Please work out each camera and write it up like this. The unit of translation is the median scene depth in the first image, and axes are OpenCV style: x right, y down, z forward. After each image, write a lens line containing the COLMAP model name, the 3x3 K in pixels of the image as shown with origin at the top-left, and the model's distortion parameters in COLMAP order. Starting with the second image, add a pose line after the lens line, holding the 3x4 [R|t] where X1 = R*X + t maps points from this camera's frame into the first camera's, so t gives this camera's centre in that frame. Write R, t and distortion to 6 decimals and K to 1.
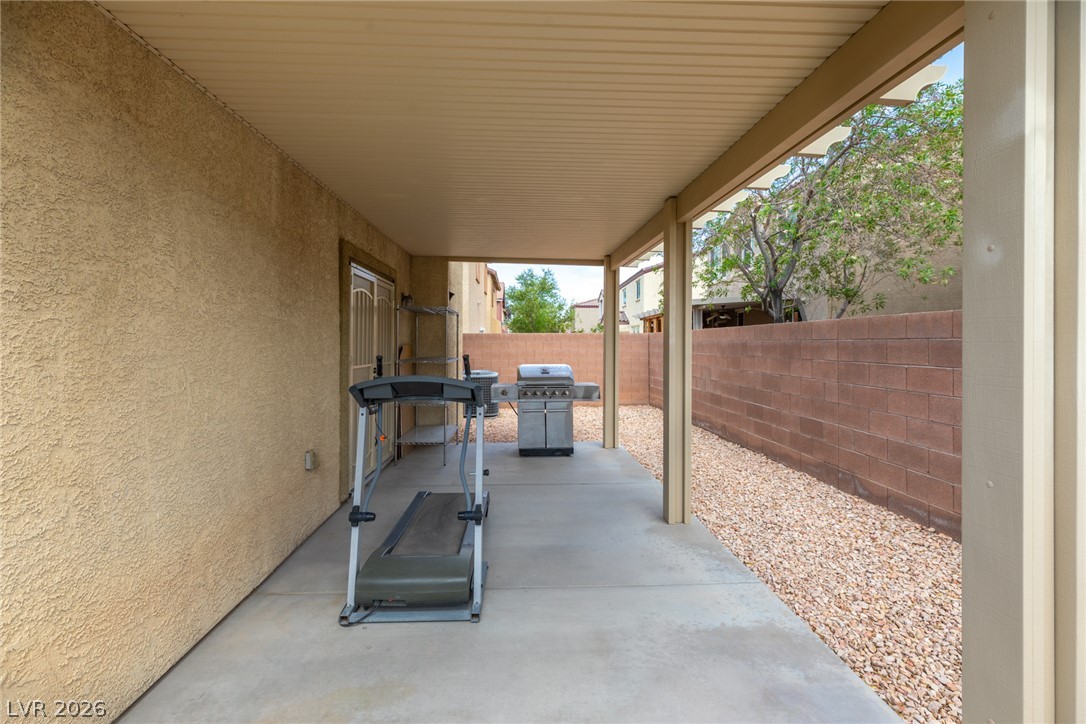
lens RADIAL K [[484.5, 0, 539.8], [0, 484.5, 344.0], [0, 0, 1]] dist [0.004156, 0.000038]
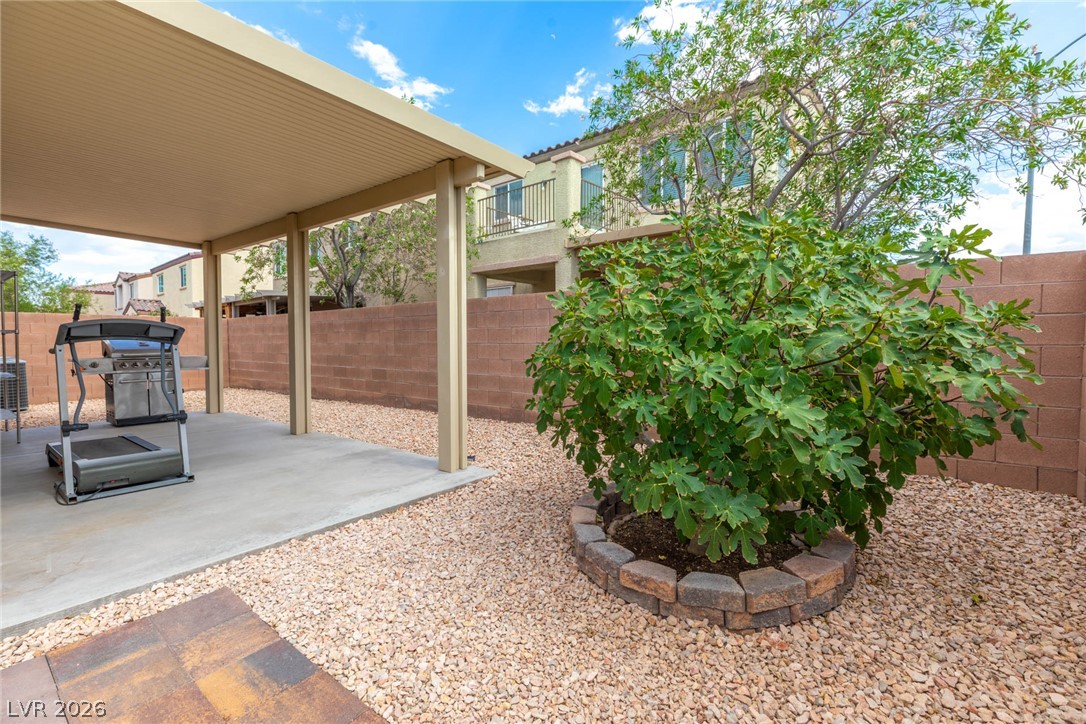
lens RADIAL K [[483.9, 0, 545.2], [0, 483.9, 358.1], [0, 0, 1]] dist [0.001613, 0.000147]
pose [[0.644738, -0.027269, 0.763917, -0.331595], [0.005836, 0.999510, 0.030753, 0.086988], [-0.764381, -0.015370, 0.644581, -0.478807]]
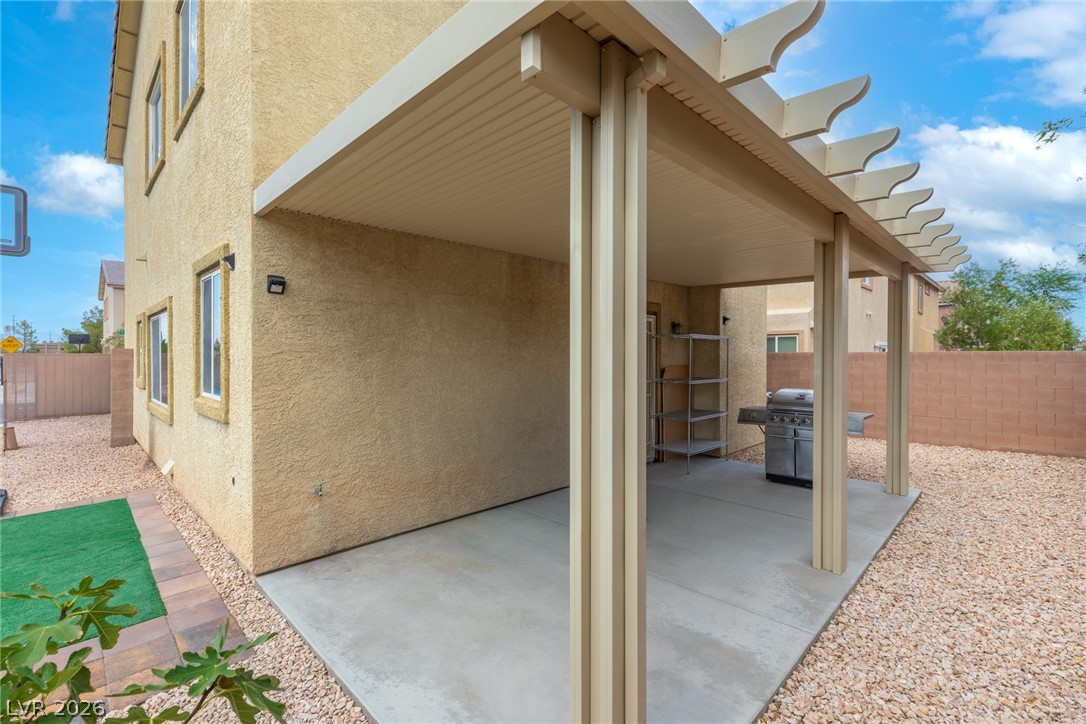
lens RADIAL K [[483.9, 0, 545.2], [0, 483.9, 358.1], [0, 0, 1]] dist [0.001613, 0.000147]
pose [[0.669096, 0.005853, -0.743153, 0.553462], [-0.004377, 0.999983, 0.003936, -0.031192], [0.743163, 0.000619, 0.669110, -0.009052]]
